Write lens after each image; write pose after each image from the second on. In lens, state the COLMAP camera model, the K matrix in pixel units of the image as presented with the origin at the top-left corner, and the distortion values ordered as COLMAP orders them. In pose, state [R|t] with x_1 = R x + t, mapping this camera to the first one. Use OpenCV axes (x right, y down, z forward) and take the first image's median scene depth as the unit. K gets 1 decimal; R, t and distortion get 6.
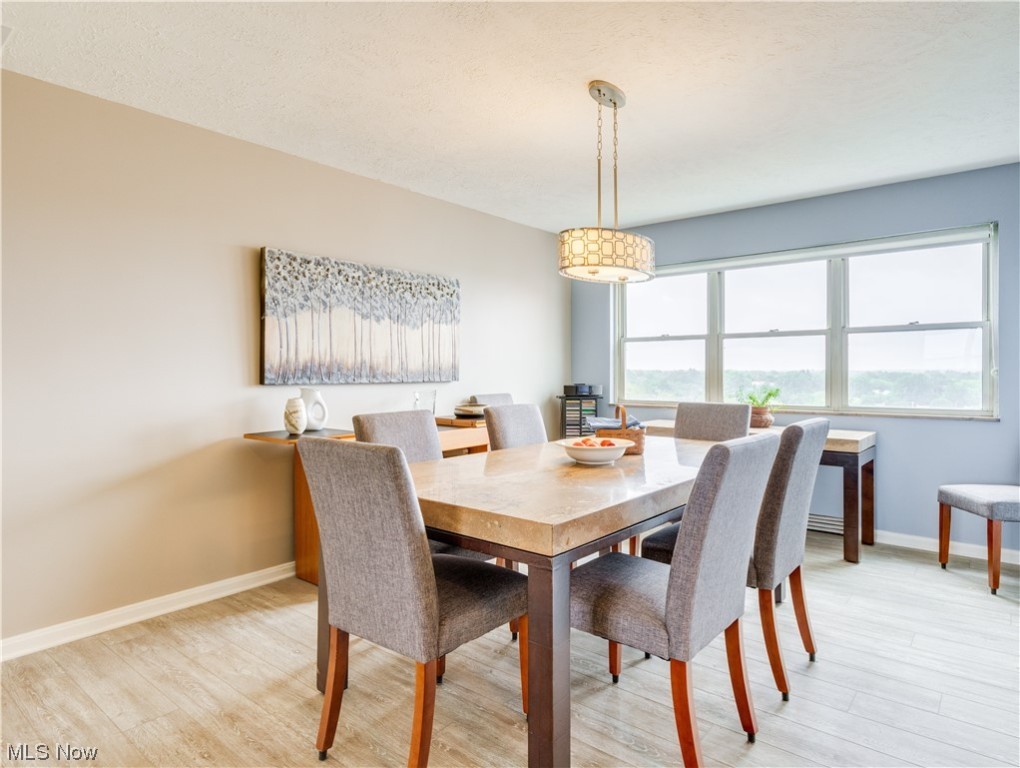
lens RADIAL K [[597.0, 0, 511.7], [0, 597.0, 386.0], [0, 0, 1]] dist [-0.009795, 0.007236]
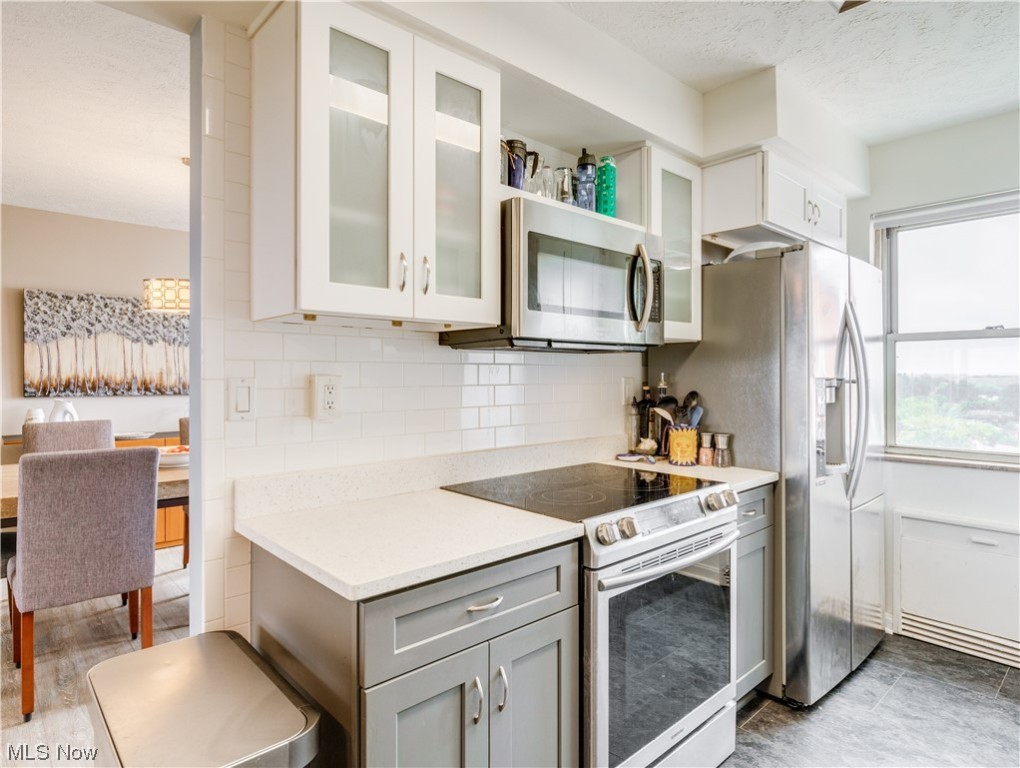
lens RADIAL K [[597.0, 0, 520.8], [0, 597.0, 377.9], [0, 0, 1]] dist [-0.009795, 0.007236]
pose [[0.991451, 0.004174, -0.130414, 0.745957], [-0.006337, 0.999849, -0.016173, -0.027365], [0.130327, 0.016861, 0.991328, -0.105182]]
